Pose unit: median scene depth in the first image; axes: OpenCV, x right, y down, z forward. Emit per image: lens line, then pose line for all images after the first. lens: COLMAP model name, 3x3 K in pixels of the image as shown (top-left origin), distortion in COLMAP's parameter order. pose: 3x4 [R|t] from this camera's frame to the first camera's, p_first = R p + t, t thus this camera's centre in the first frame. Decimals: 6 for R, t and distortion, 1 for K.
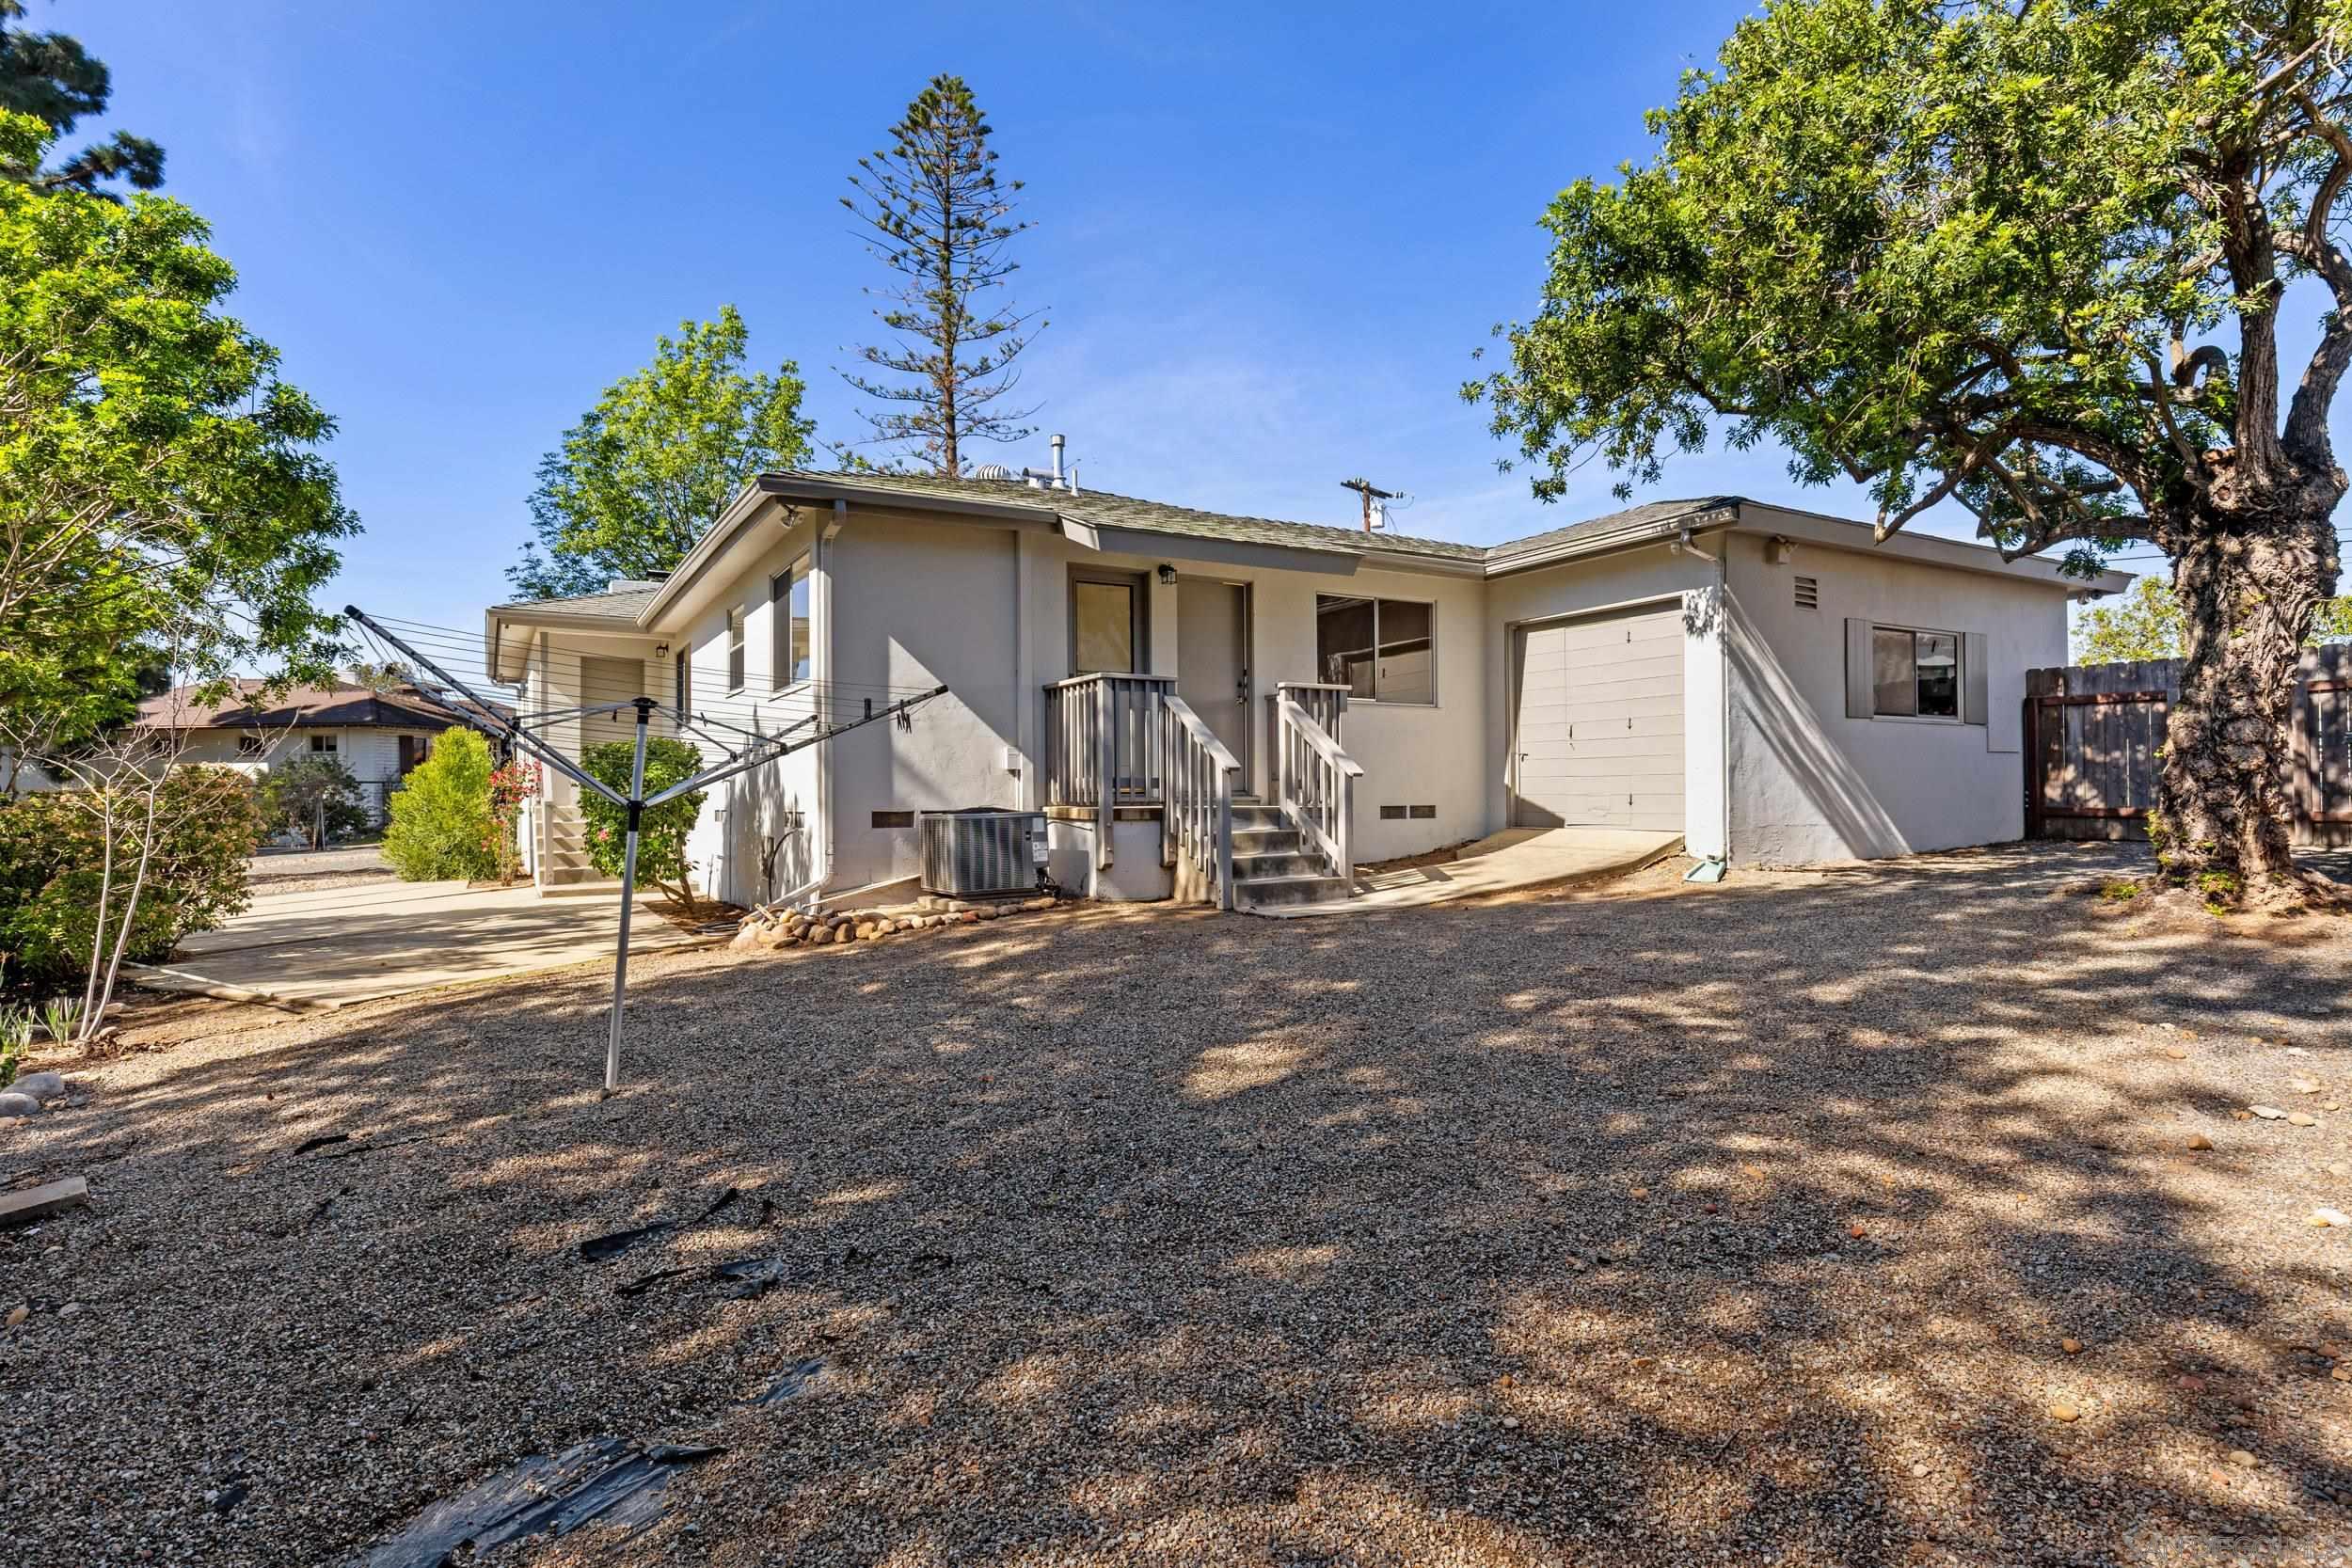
lens RADIAL K [[1209.4, 0, 1176.4], [0, 1209.4, 778.0], [0, 0, 1]] dist [0.004866, 0.001153]
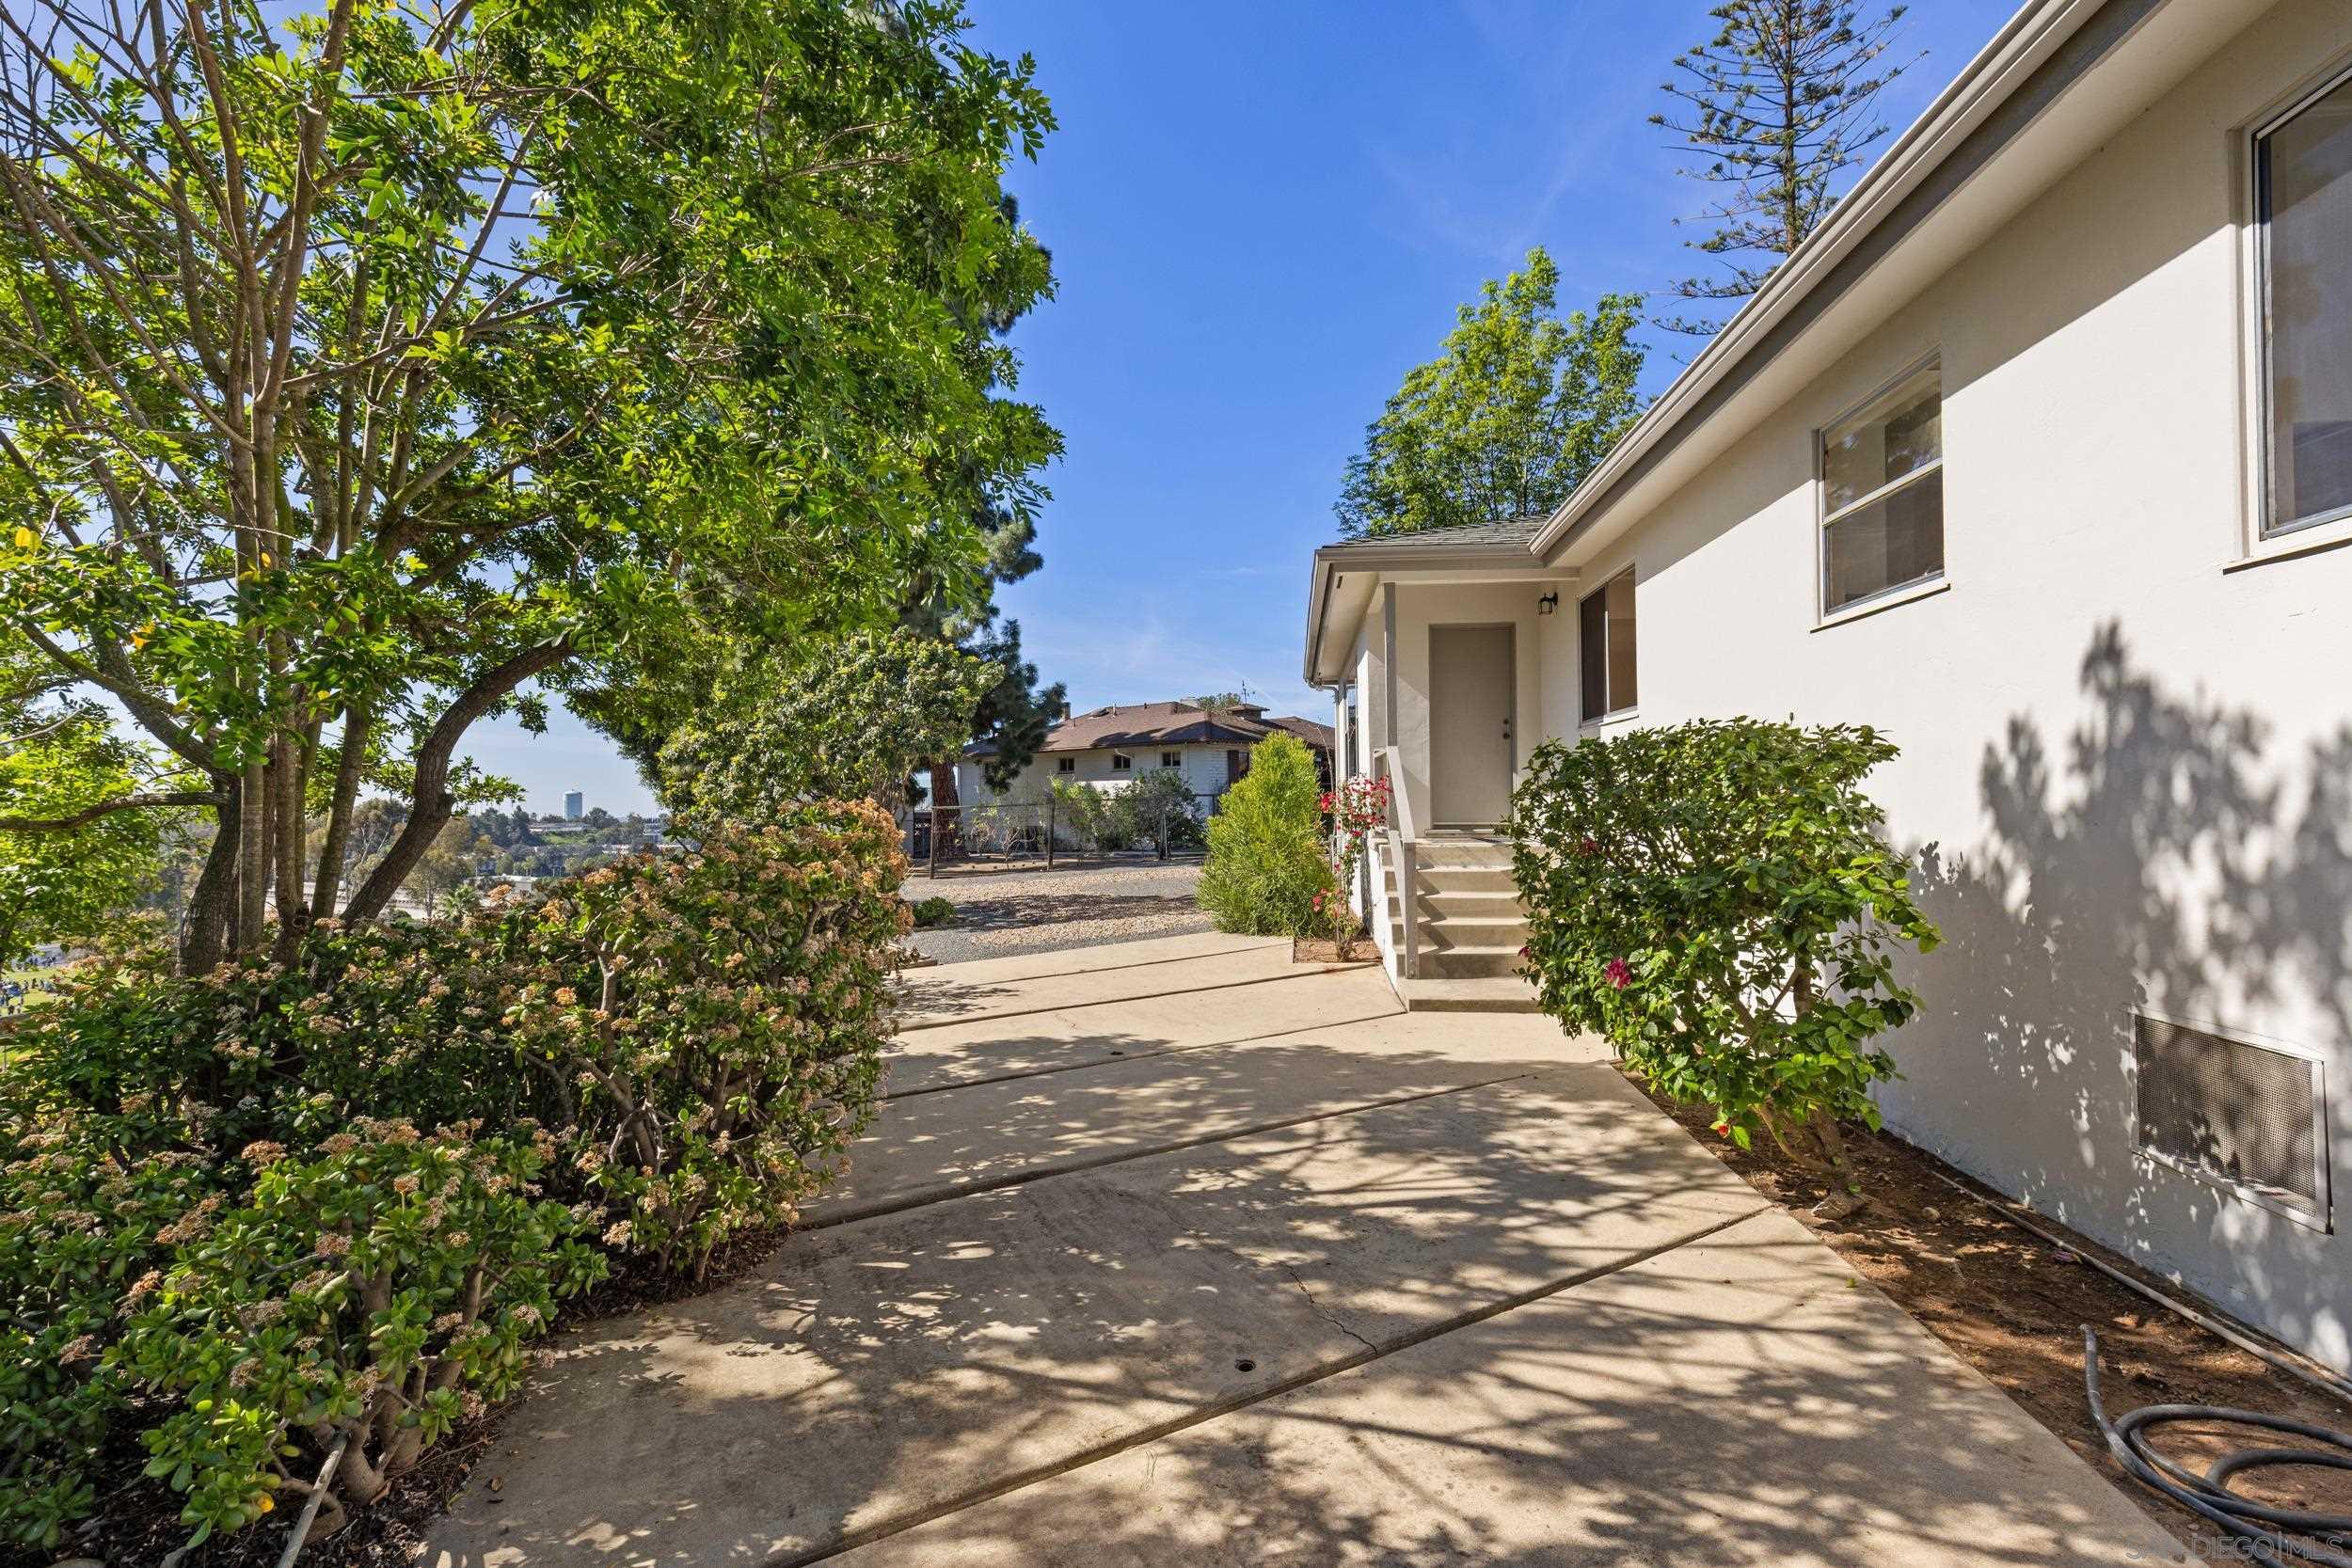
lens RADIAL K [[1001.6, 0, 1176.2], [0, 1001.6, 786.1], [0, 0, 1]] dist [0.002370, 0.000070]
pose [[0.807975, -0.007948, -0.589163, -0.158248], [0.010328, 0.999946, 0.000673, -0.005287], [0.589127, -0.006628, 0.808014, 0.261677]]
